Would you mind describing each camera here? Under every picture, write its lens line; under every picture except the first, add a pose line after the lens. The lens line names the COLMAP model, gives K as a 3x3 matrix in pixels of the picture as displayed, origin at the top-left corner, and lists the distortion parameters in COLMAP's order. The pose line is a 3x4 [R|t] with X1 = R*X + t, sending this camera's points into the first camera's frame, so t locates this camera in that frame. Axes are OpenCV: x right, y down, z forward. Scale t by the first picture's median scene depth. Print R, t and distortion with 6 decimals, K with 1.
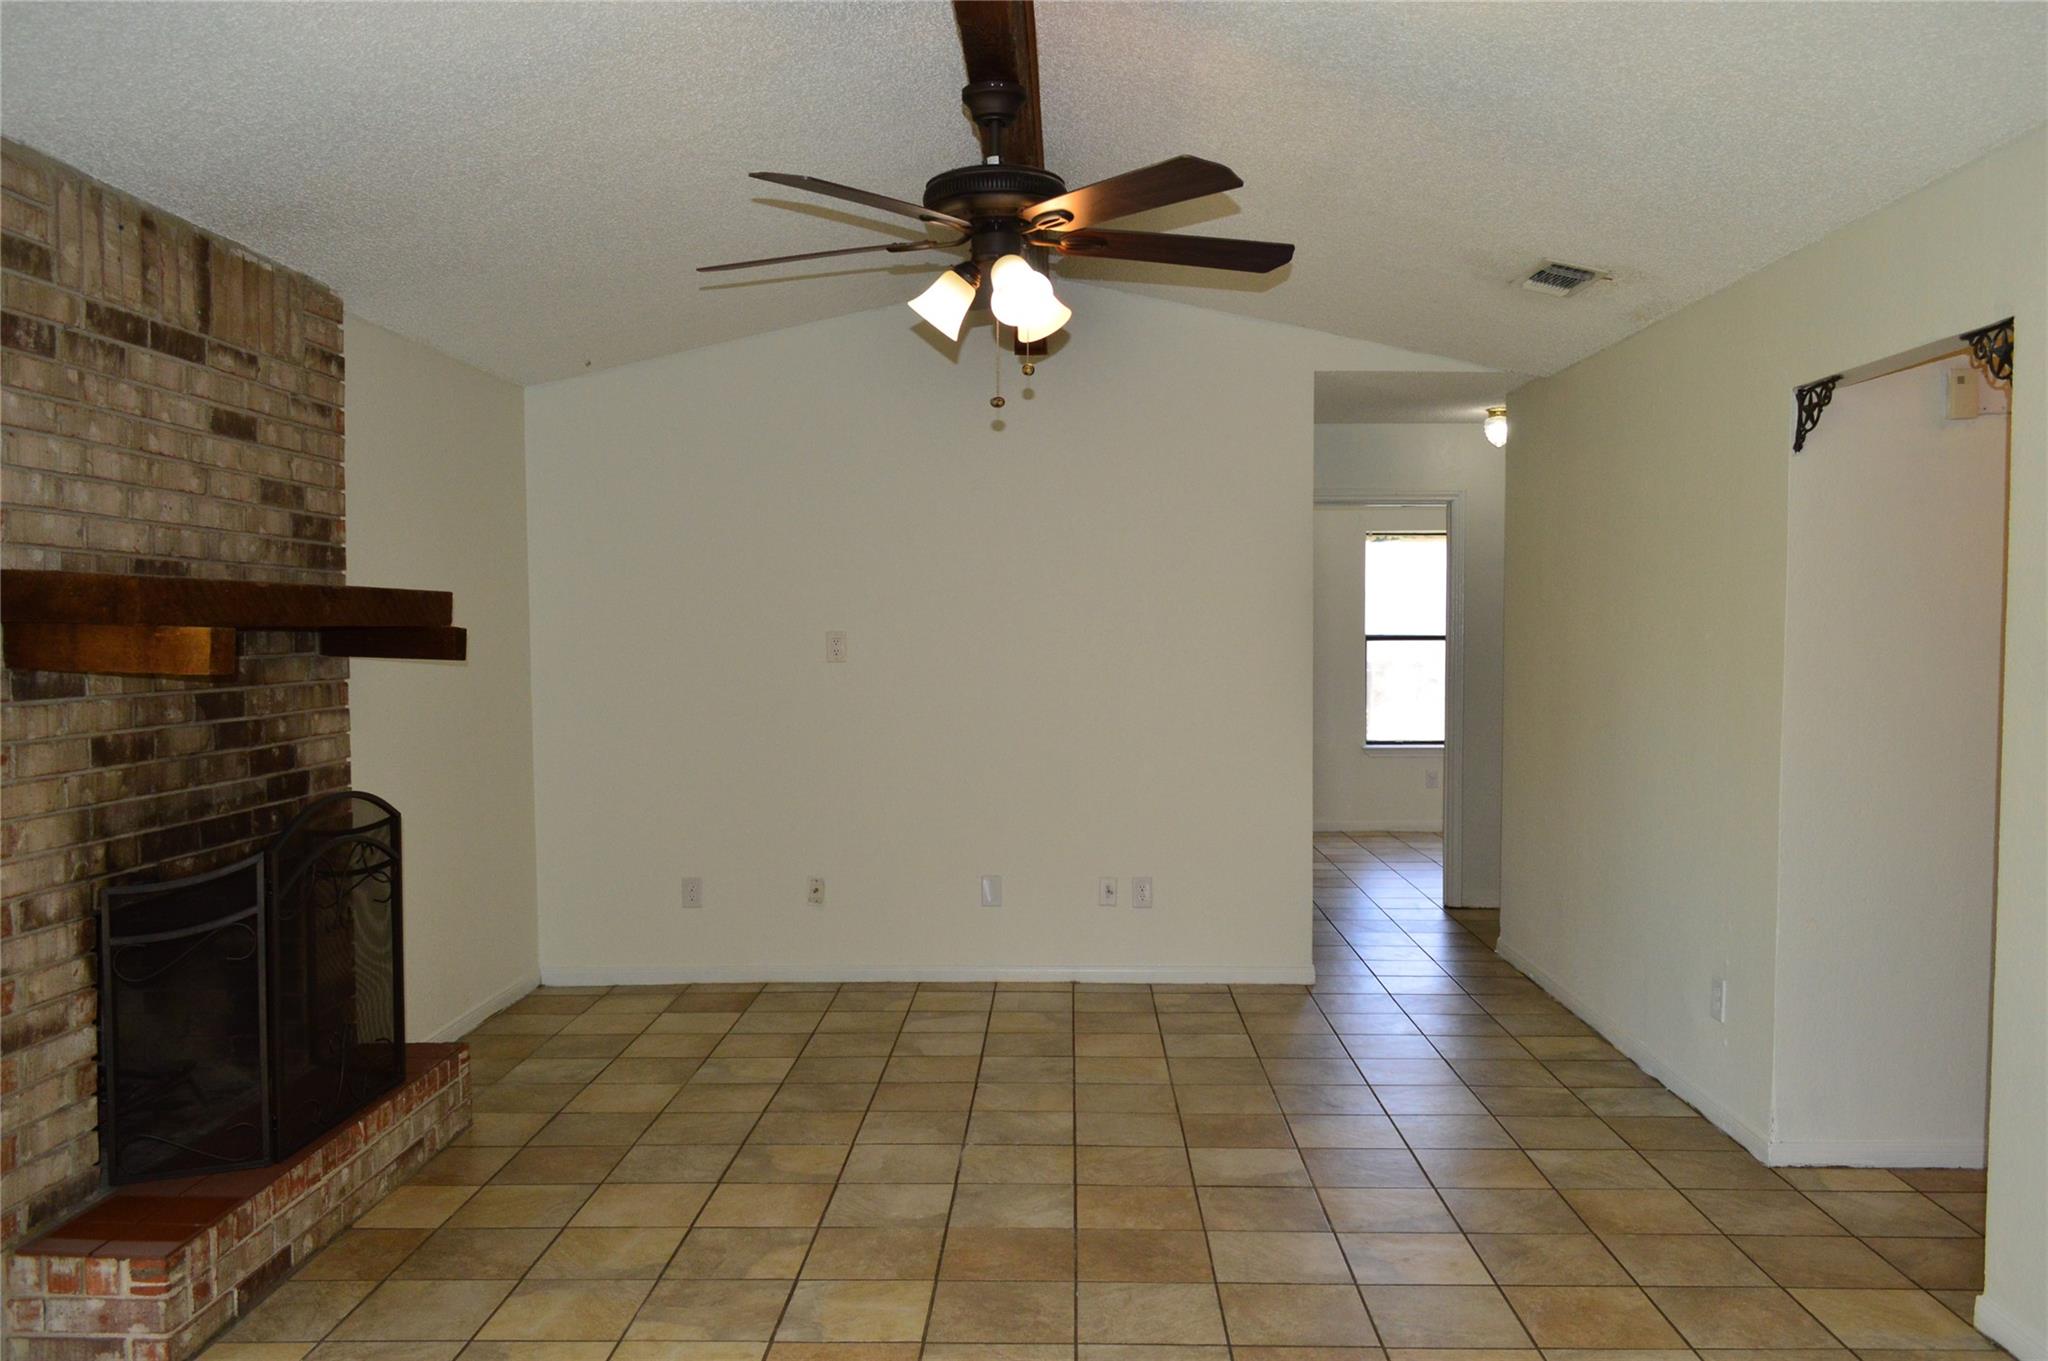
lens RADIAL K [[1616.2, 0, 1029.7], [0, 1616.2, 694.3], [0, 0, 1]] dist [-0.021334, 0.018463]
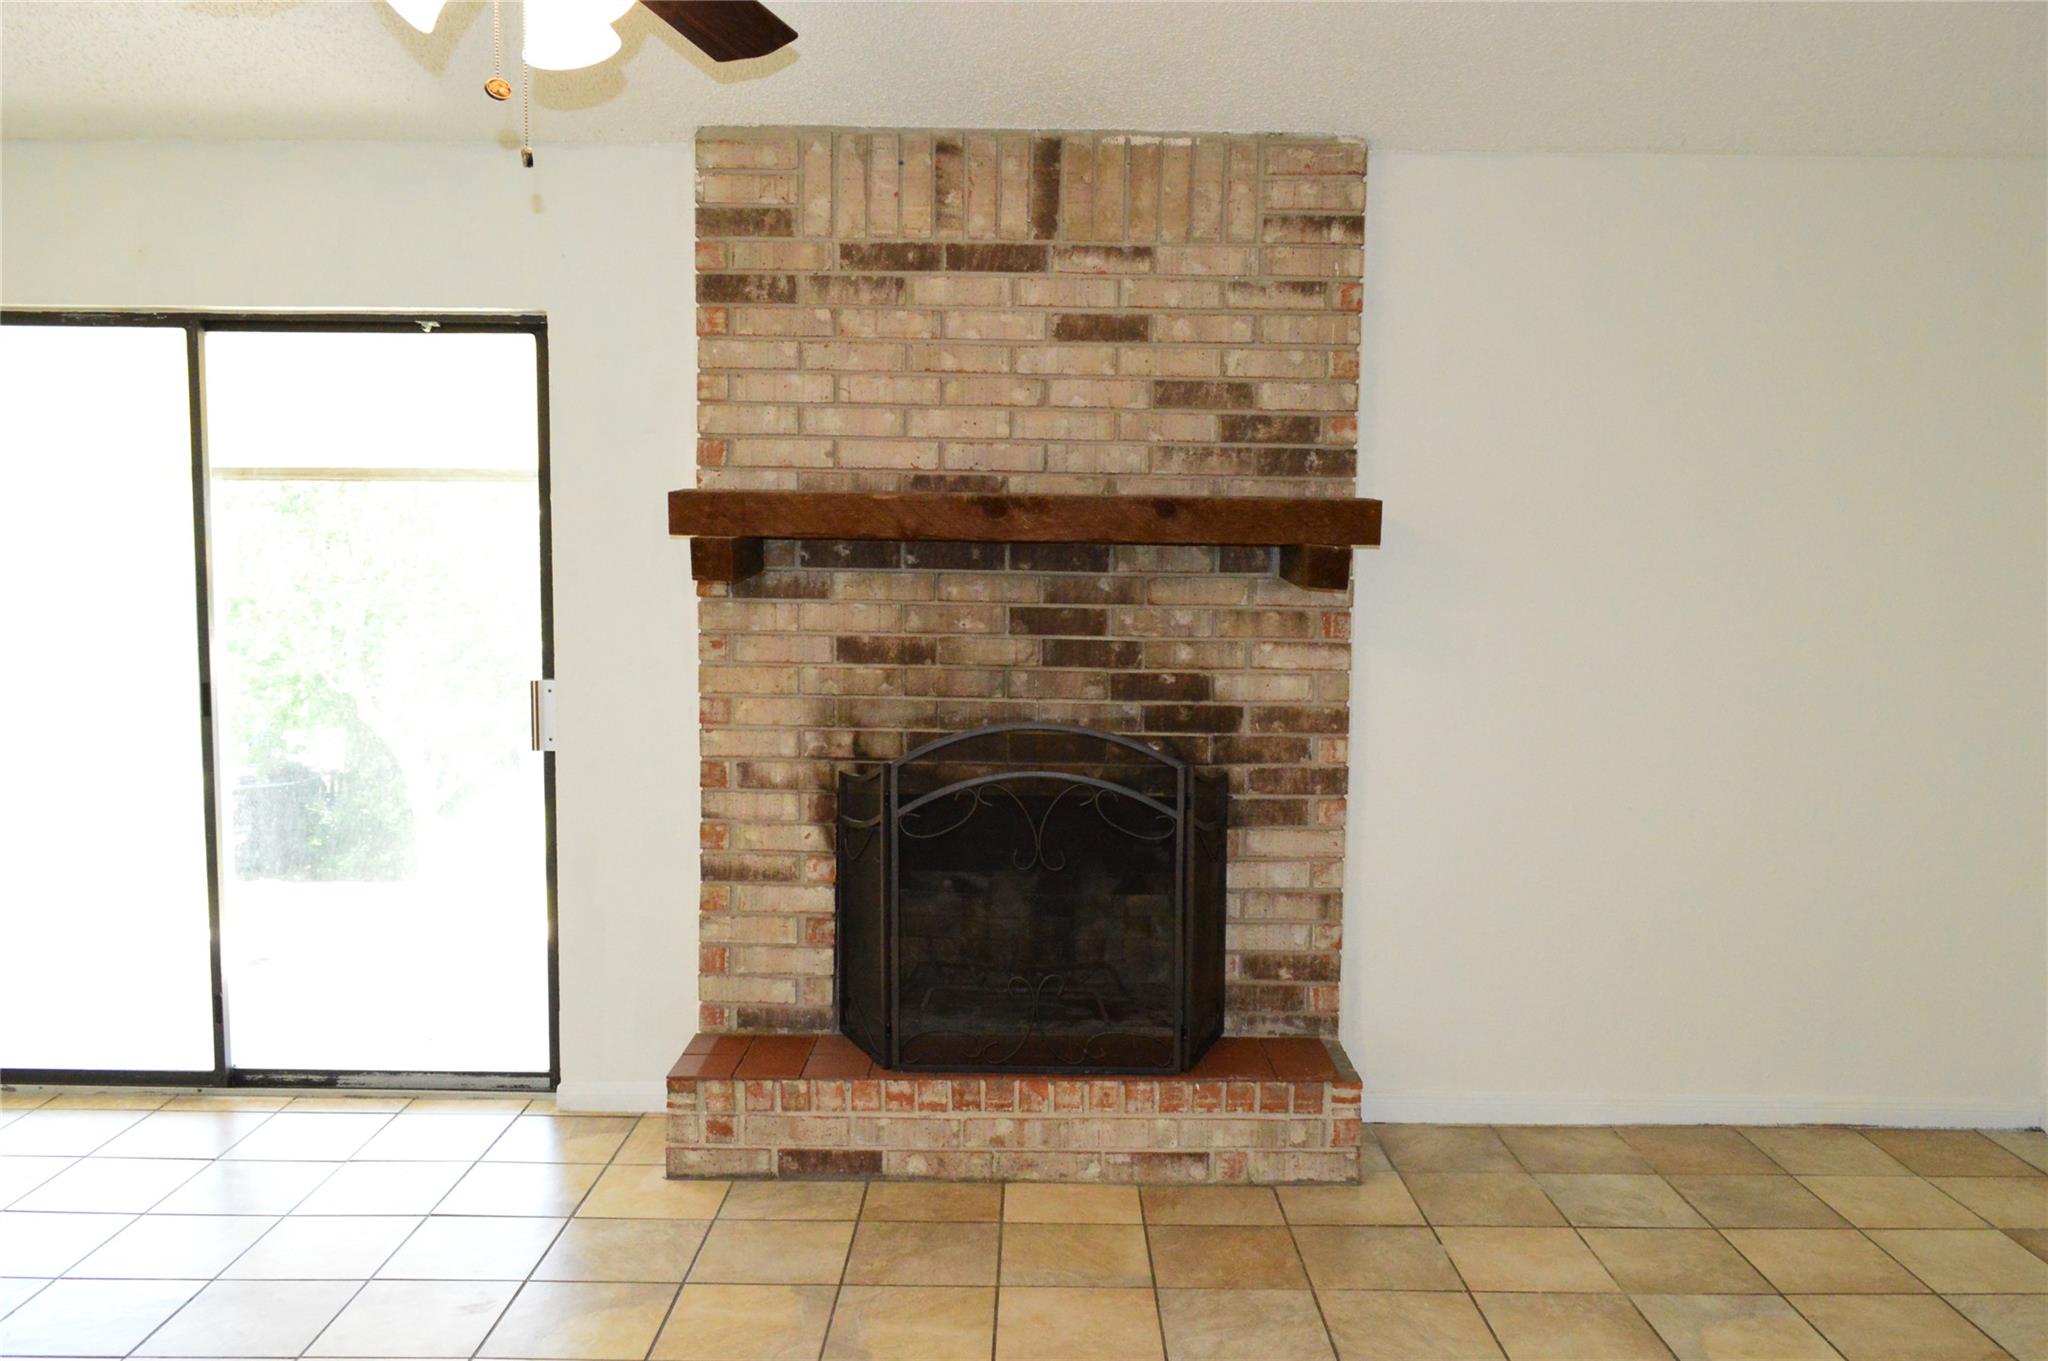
lens RADIAL K [[1616.2, 0, 1029.7], [0, 1616.2, 694.3], [0, 0, 1]] dist [-0.021334, 0.018463]
pose [[0.026389, 0.102542, -0.994379, 0.500994], [-0.055768, 0.993327, 0.100954, -0.049637], [0.998095, 0.052790, 0.031932, 0.997775]]
